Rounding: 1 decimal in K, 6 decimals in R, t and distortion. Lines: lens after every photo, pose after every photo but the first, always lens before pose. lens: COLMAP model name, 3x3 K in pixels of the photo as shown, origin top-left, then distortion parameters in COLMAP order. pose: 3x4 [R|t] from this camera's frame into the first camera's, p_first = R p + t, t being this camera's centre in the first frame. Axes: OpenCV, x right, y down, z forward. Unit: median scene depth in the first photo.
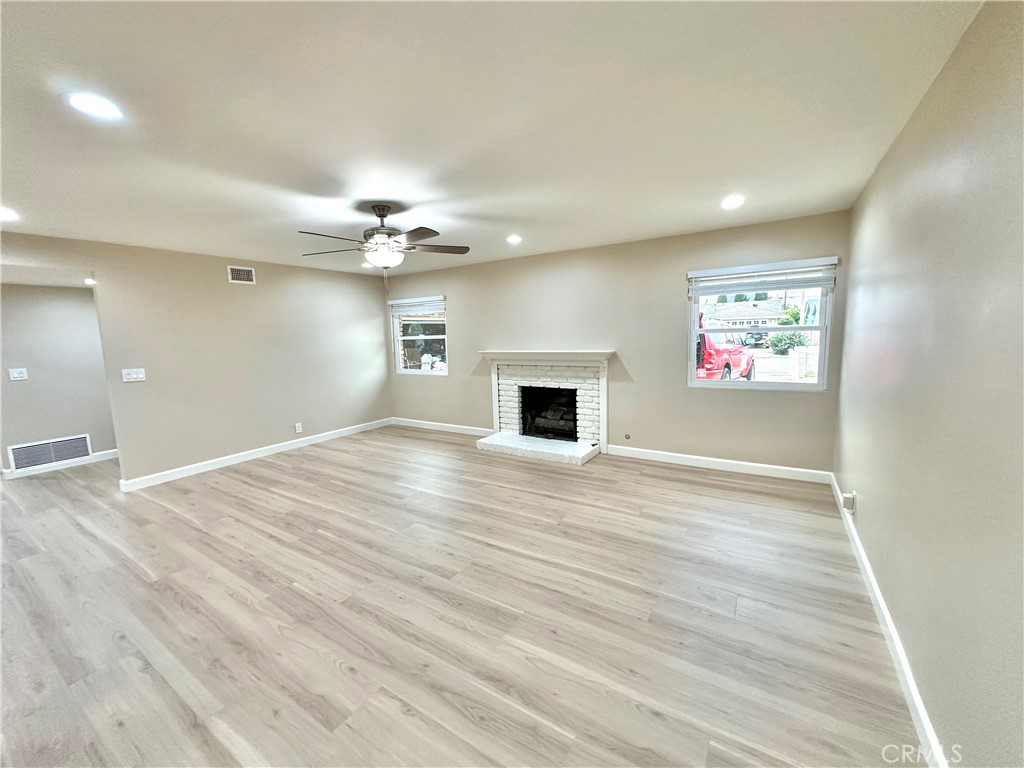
lens RADIAL K [[406.6, 0, 509.9], [0, 406.6, 388.0], [0, 0, 1]] dist [-0.003612, 0.000717]
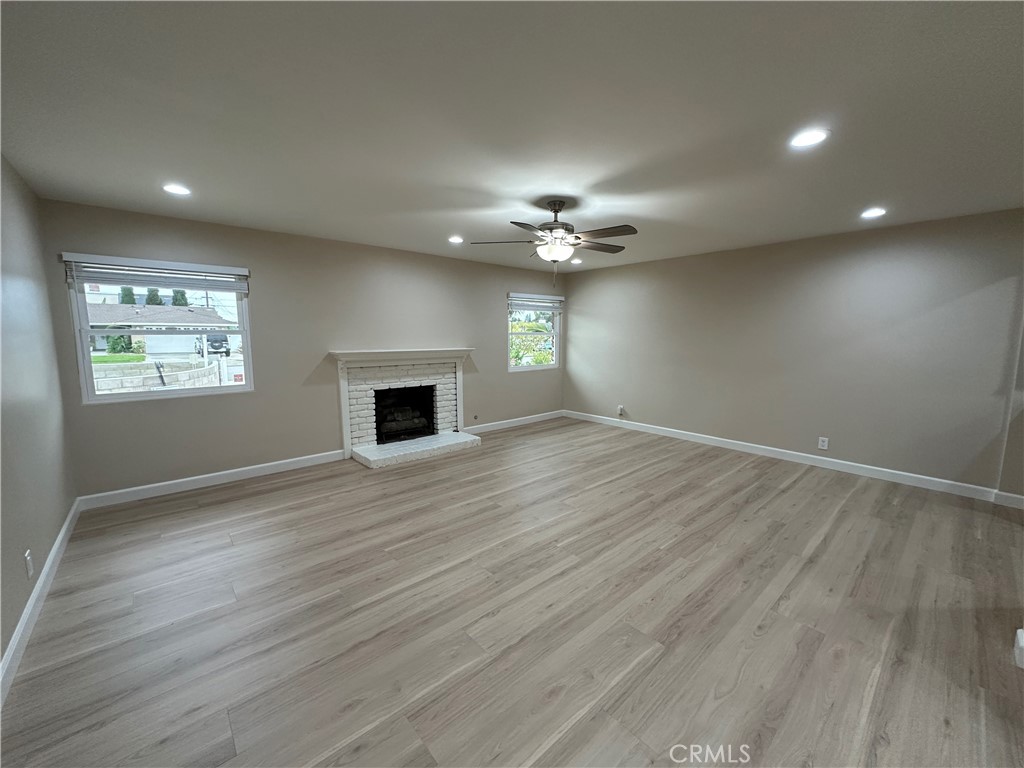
lens RADIAL K [[406.6, 0, 511.2], [0, 406.6, 385.0], [0, 0, 1]] dist [-0.003612, 0.000717]
pose [[0.277210, -0.091516, 0.956441, -0.955938], [0.119040, 0.991055, 0.060326, -0.043999], [-0.953407, 0.097131, 0.285625, 0.590682]]
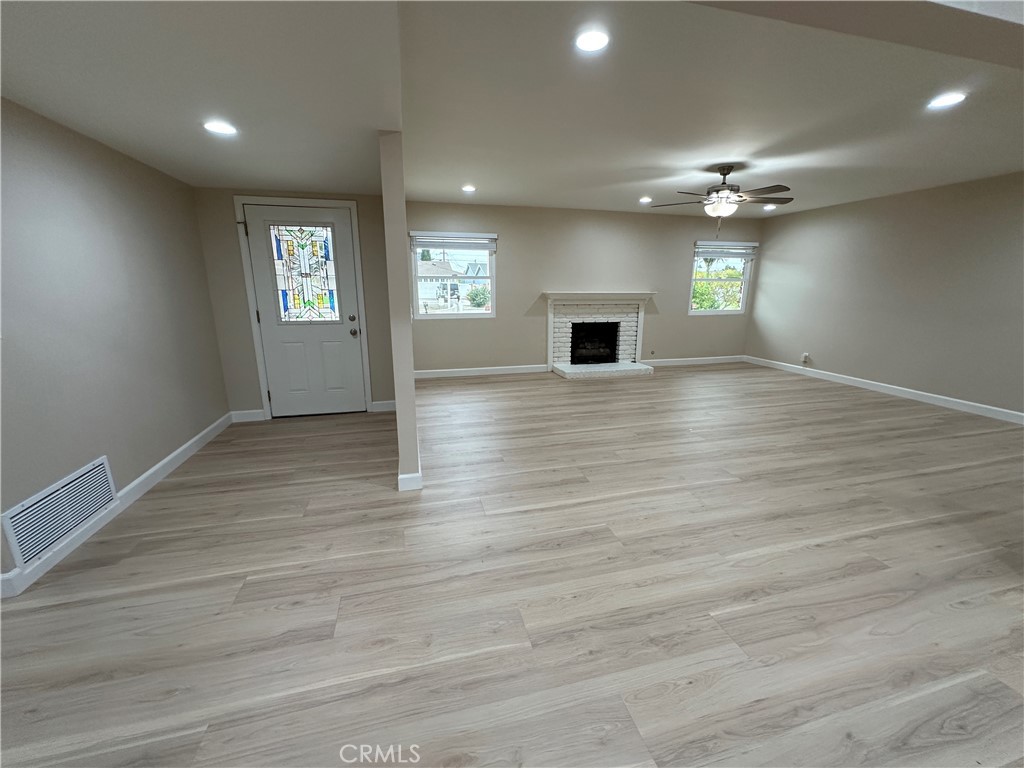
lens RADIAL K [[406.6, 0, 511.4], [0, 406.6, 383.7], [0, 0, 1]] dist [-0.003612, 0.000717]
pose [[0.682189, -0.143496, 0.716957, -1.239175], [0.074868, 0.989108, 0.126728, 0.008803], [-0.727332, -0.032775, 0.685502, 0.406774]]
